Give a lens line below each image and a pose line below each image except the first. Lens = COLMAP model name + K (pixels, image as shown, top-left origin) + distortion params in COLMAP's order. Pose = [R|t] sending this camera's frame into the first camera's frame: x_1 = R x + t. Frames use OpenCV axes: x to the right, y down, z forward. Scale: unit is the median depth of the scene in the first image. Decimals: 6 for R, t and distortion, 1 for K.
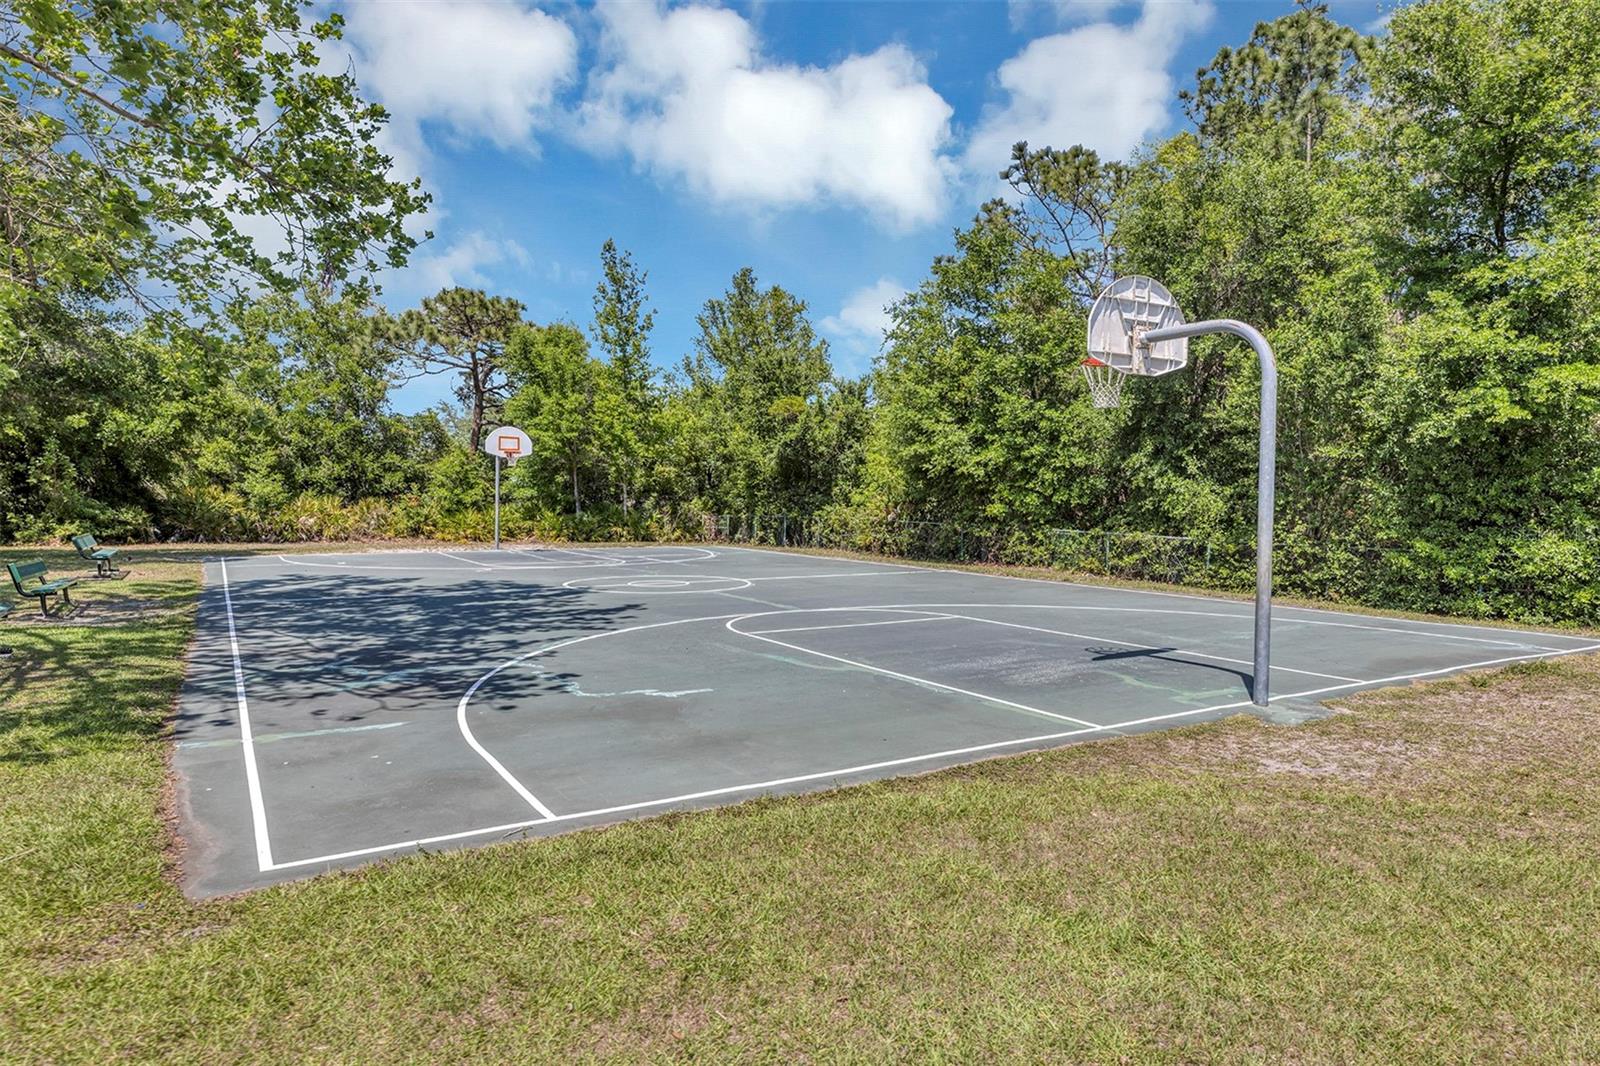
lens RADIAL K [[1018.5, 0, 803.2], [0, 1018.5, 534.9], [0, 0, 1]] dist [-0.004243, 0.001628]
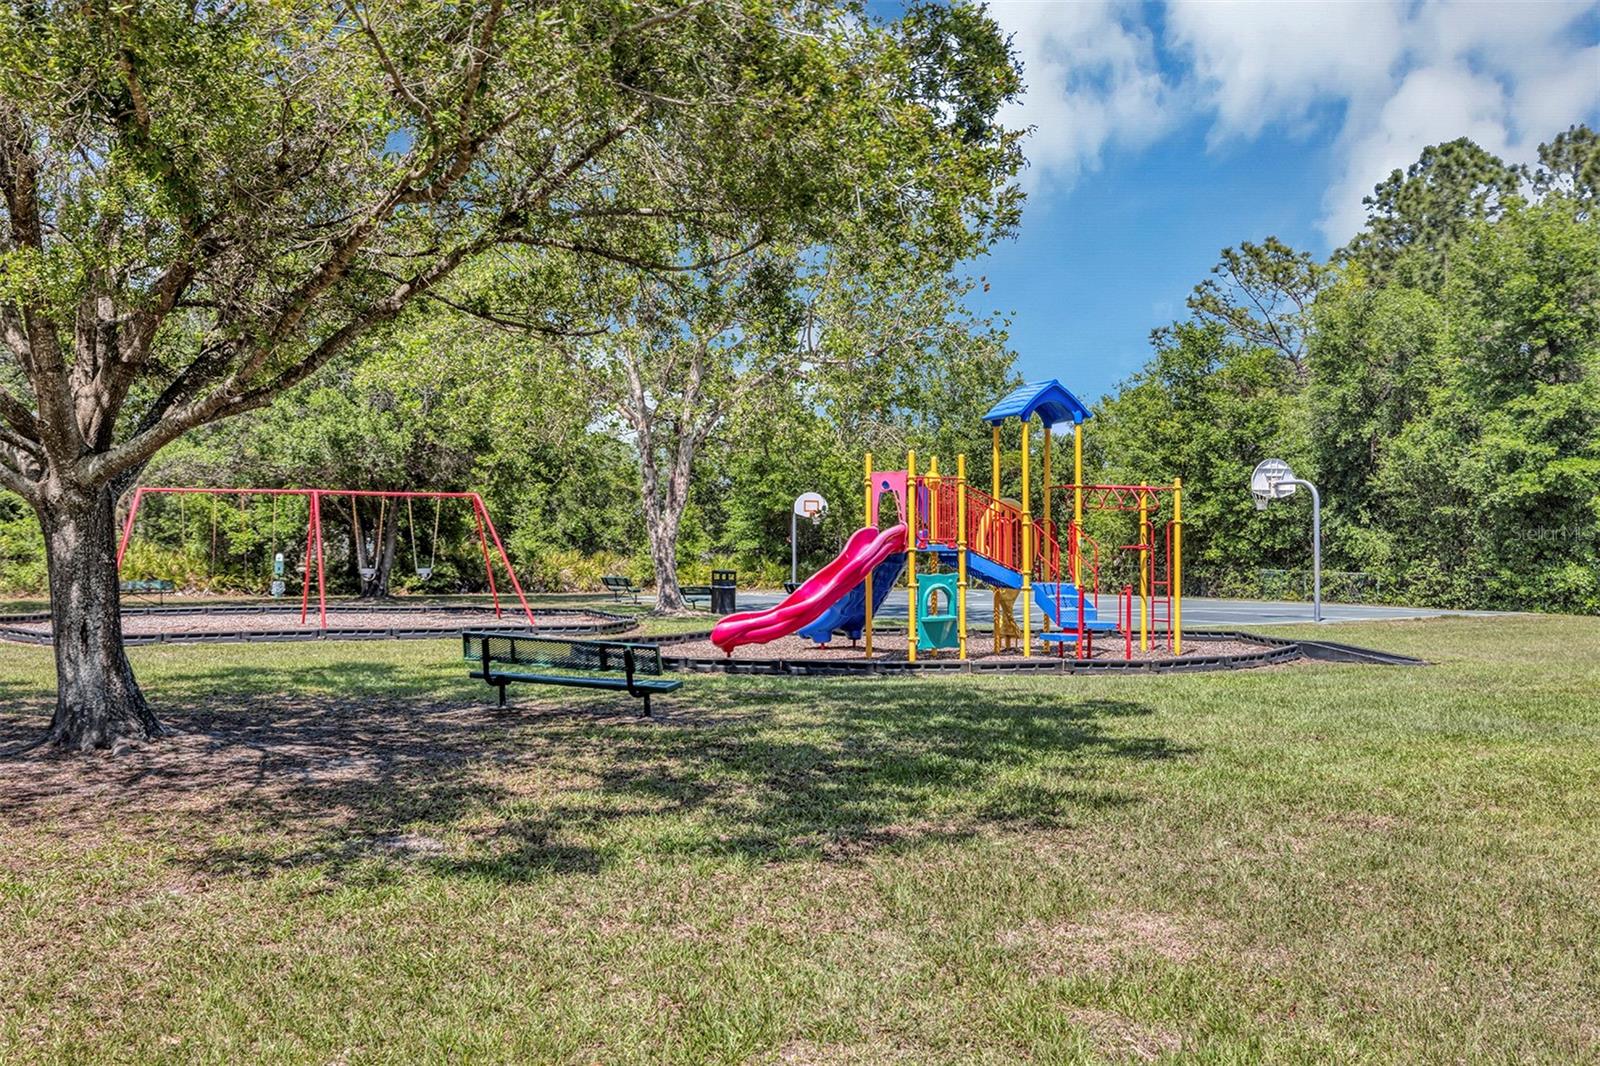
lens RADIAL K [[1579.1, 0, 796.1], [0, 1579.1, 532.7], [0, 0, 1]] dist [0.016072, 0.000000]
pose [[0.997637, -0.015302, -0.066974, -0.186458], [0.012391, 0.998969, -0.043667, 0.026792], [0.067573, 0.042734, 0.996799, -0.943933]]
